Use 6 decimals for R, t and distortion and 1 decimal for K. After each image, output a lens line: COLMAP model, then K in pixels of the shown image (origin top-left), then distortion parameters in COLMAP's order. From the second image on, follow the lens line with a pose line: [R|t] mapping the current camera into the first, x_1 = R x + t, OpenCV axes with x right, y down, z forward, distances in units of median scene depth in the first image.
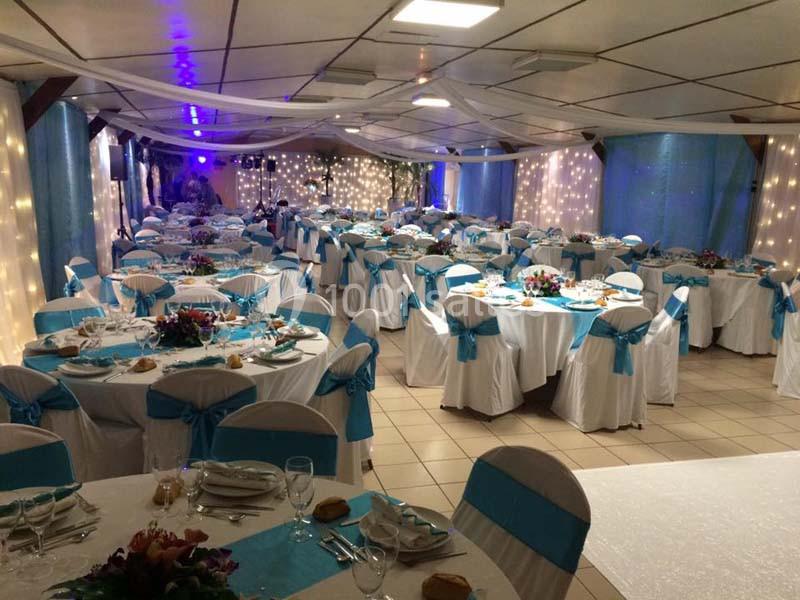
lens RADIAL K [[674.3, 0, 400.0], [0, 674.3, 300.0], [0, 0, 1]] dist [0.000589, 0.000545]
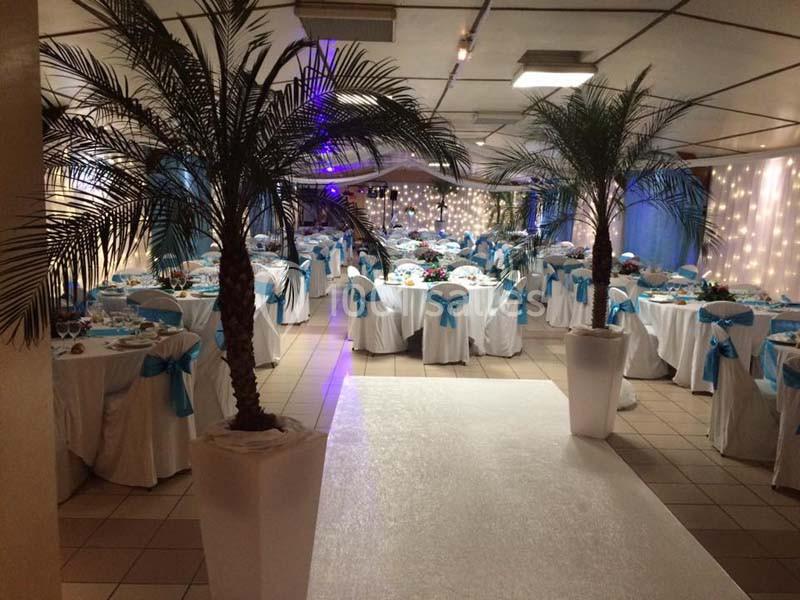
lens RADIAL K [[674.3, 0, 400.0], [0, 674.3, 300.0], [0, 0, 1]] dist [0.000589, 0.000545]
pose [[0.966893, 0.031608, -0.253217, 0.114162], [-0.041962, 0.998485, -0.035592, 0.019775], [0.251708, 0.045039, 0.966755, -0.101141]]
